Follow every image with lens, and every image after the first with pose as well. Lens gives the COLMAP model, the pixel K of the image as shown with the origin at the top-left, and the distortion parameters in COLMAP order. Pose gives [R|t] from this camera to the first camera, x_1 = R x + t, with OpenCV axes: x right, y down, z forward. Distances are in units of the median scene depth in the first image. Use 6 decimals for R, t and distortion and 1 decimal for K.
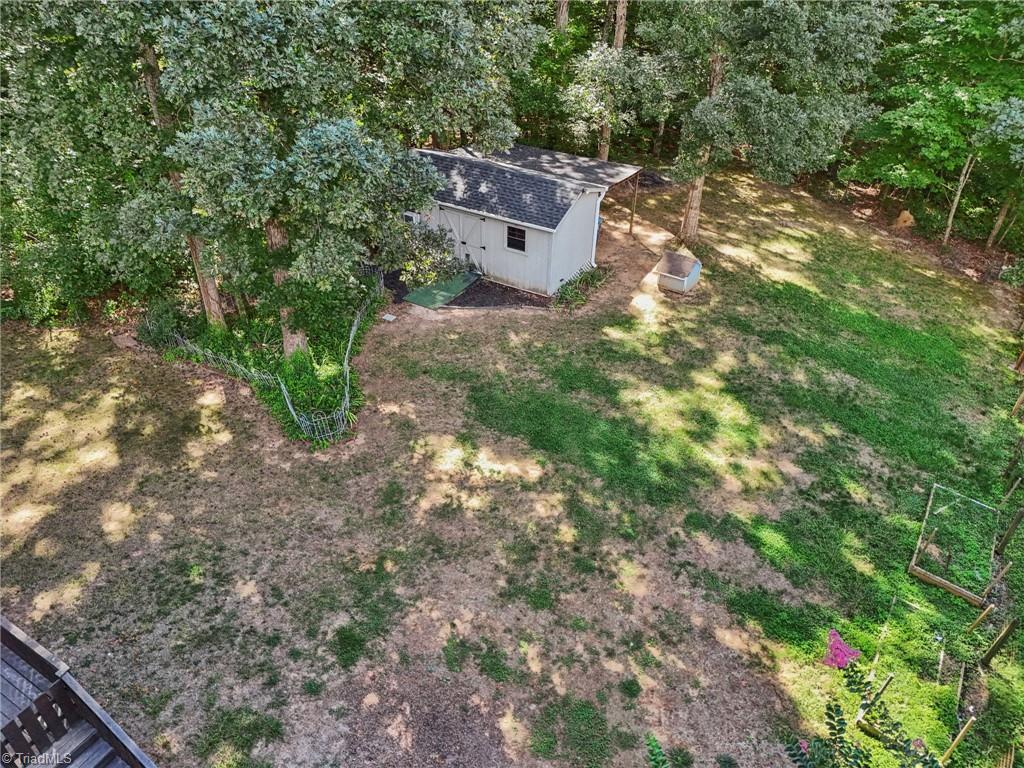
lens RADIAL K [[746.0, 0, 512.0], [0, 746.0, 384.0], [0, 0, 1]] dist [0.072381, -0.068322]
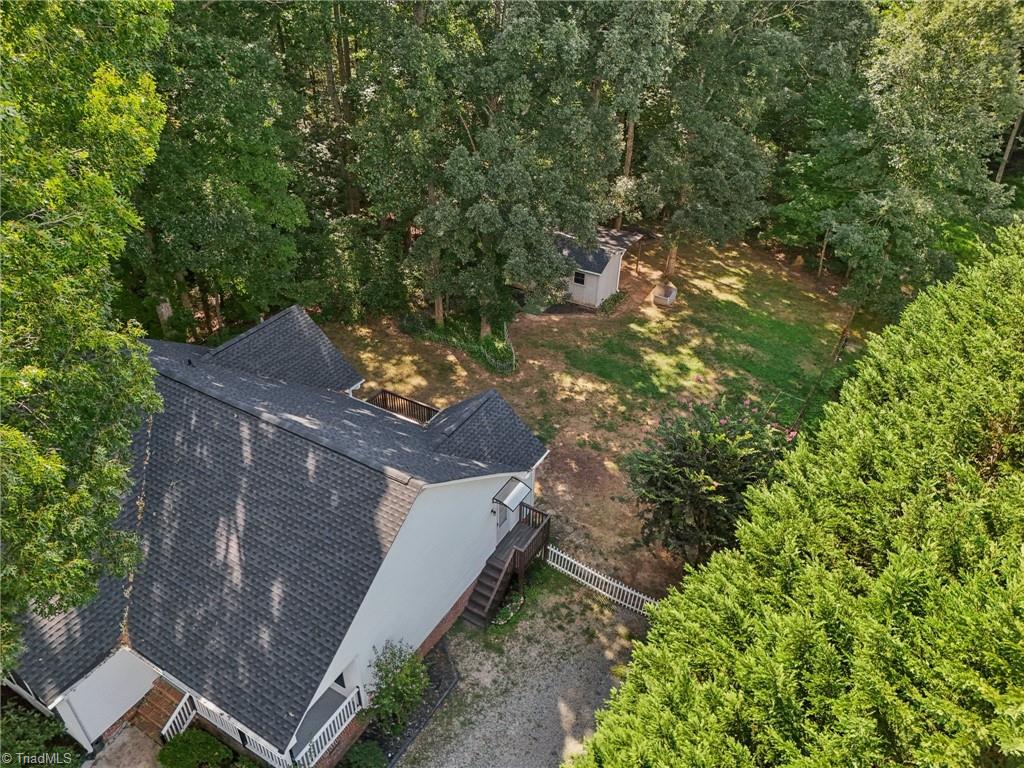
lens RADIAL K [[746.0, 0, 512.0], [0, 746.0, 384.0], [0, 0, 1]] dist [0.072381, -0.068322]
pose [[0.999958, -0.000342, 0.009191, -0.177554], [0.000484, 0.999880, -0.015511, 0.097010], [-0.009185, 0.015515, 0.999837, -0.831837]]
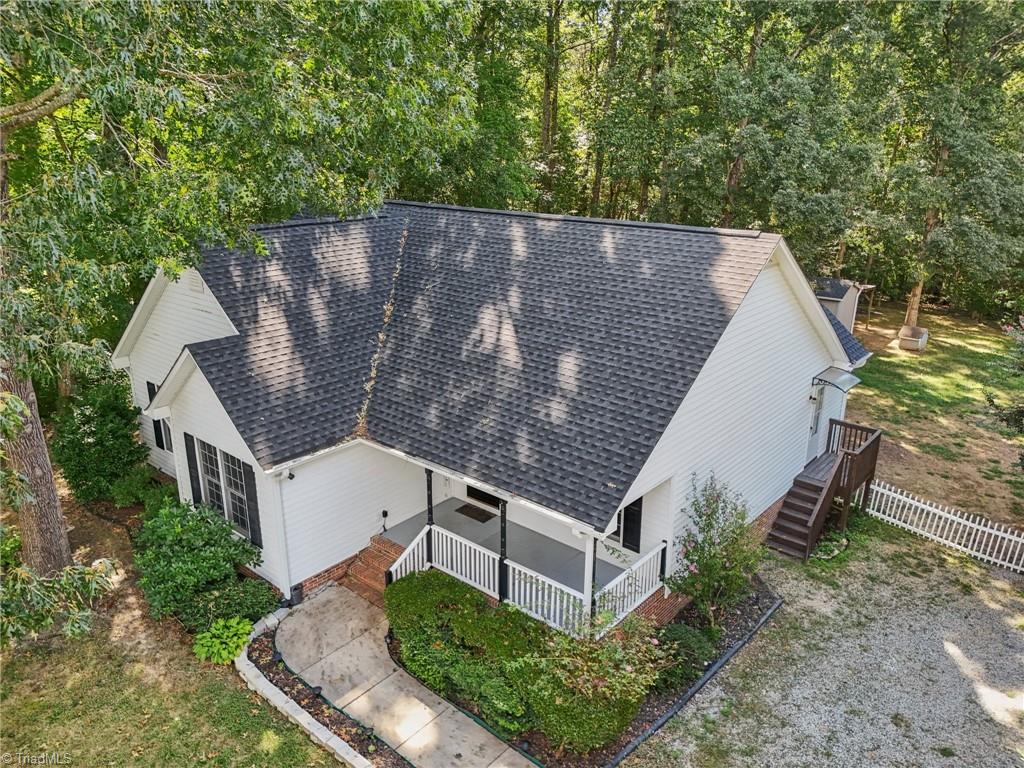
lens RADIAL K [[746.0, 0, 512.0], [0, 746.0, 384.0], [0, 0, 1]] dist [0.072381, -0.068322]
pose [[0.988213, 0.044746, -0.146398, -0.379148], [-0.087432, 0.949980, -0.299824, 0.490976], [0.125659, 0.309090, 0.942695, -0.574599]]
